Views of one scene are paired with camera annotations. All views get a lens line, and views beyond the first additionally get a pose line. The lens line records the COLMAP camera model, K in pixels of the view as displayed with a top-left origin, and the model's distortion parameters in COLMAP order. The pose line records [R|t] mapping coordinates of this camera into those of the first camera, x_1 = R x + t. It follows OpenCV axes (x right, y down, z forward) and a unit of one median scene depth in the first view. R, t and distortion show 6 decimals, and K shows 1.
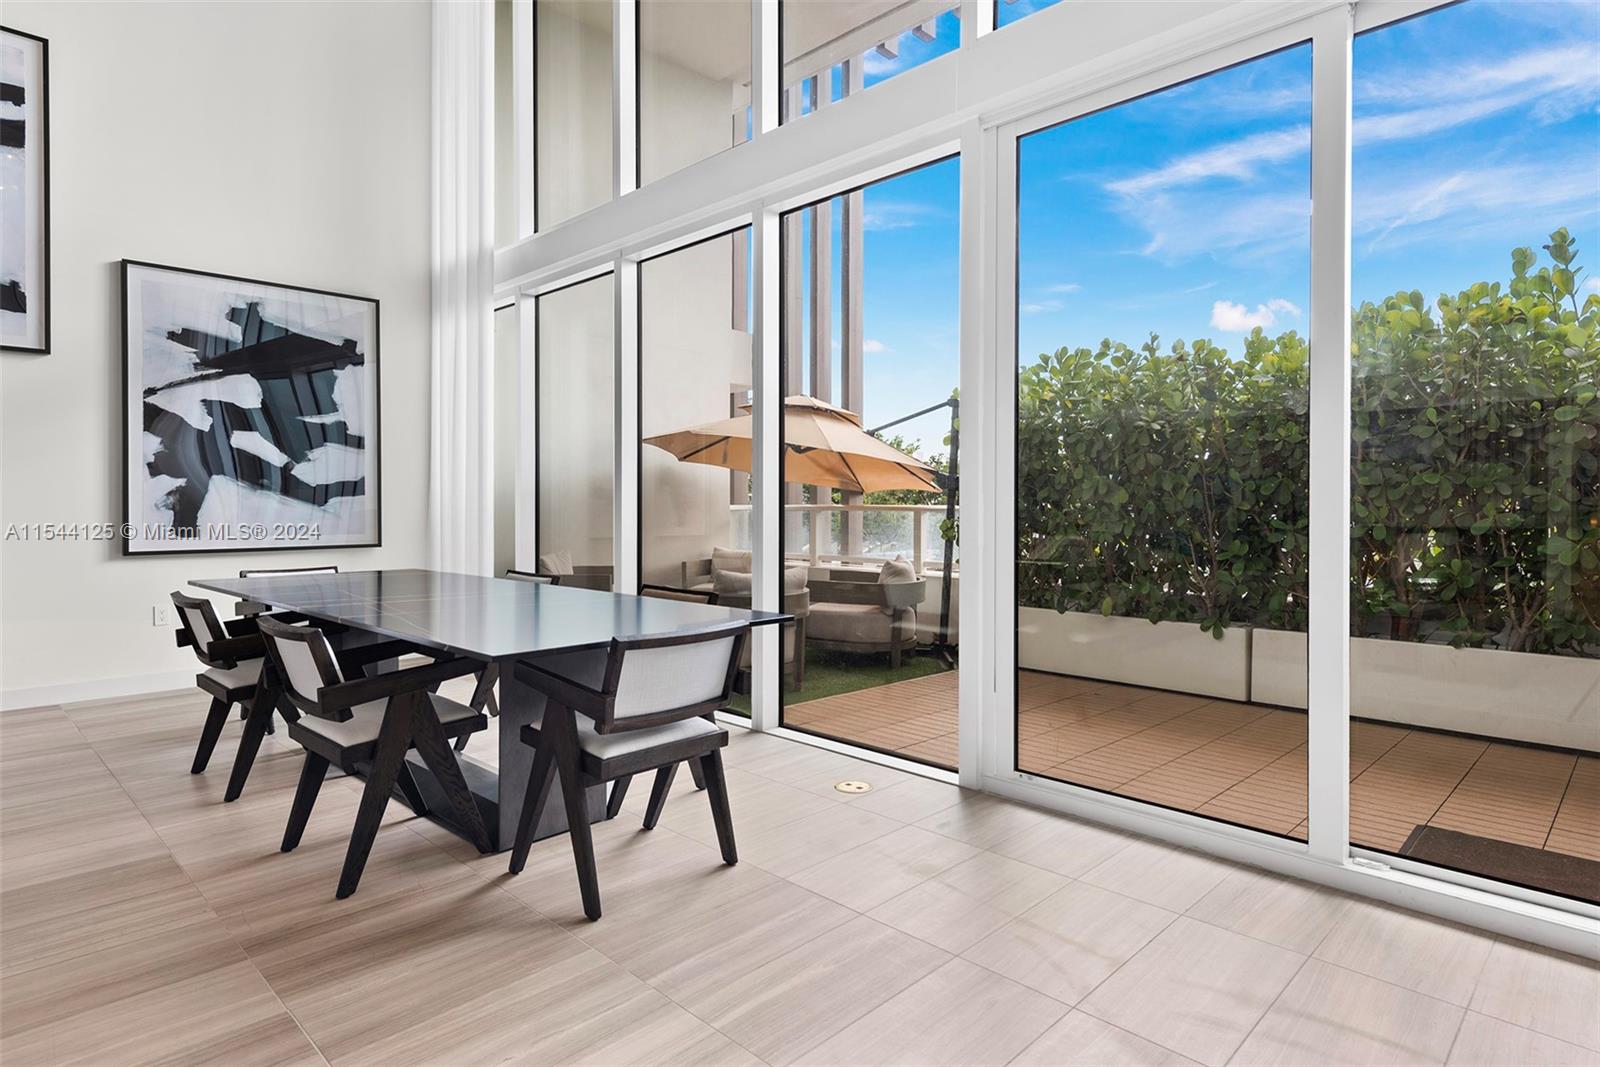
lens RADIAL K [[869.4, 0, 800.0], [0, 869.4, 533.5], [0, 0, 1]] dist [0.003086, -0.000161]
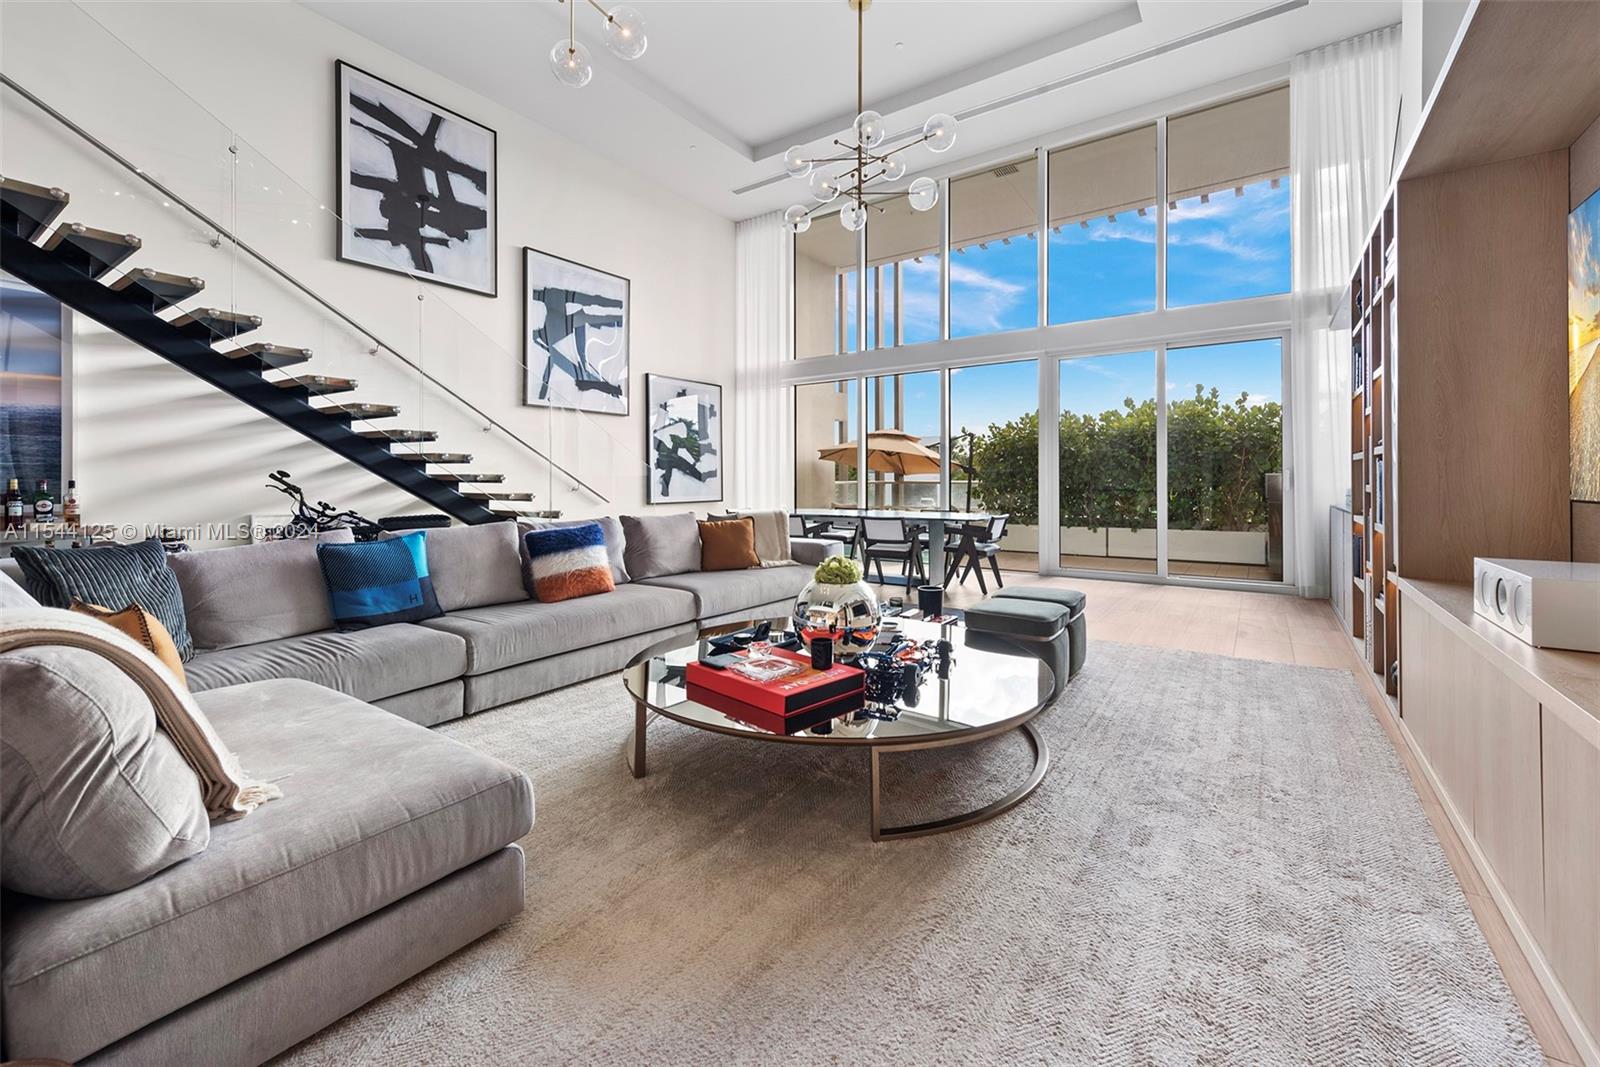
lens RADIAL K [[639.9, 0, 793.2], [0, 639.9, 505.0], [0, 0, 1]] dist [-0.007839, -0.000600]
pose [[0.987505, -0.011280, 0.157185, -0.626571], [0.011378, 0.999935, 0.000279, 0.028641], [-0.157178, 0.001513, 0.987569, -0.646591]]
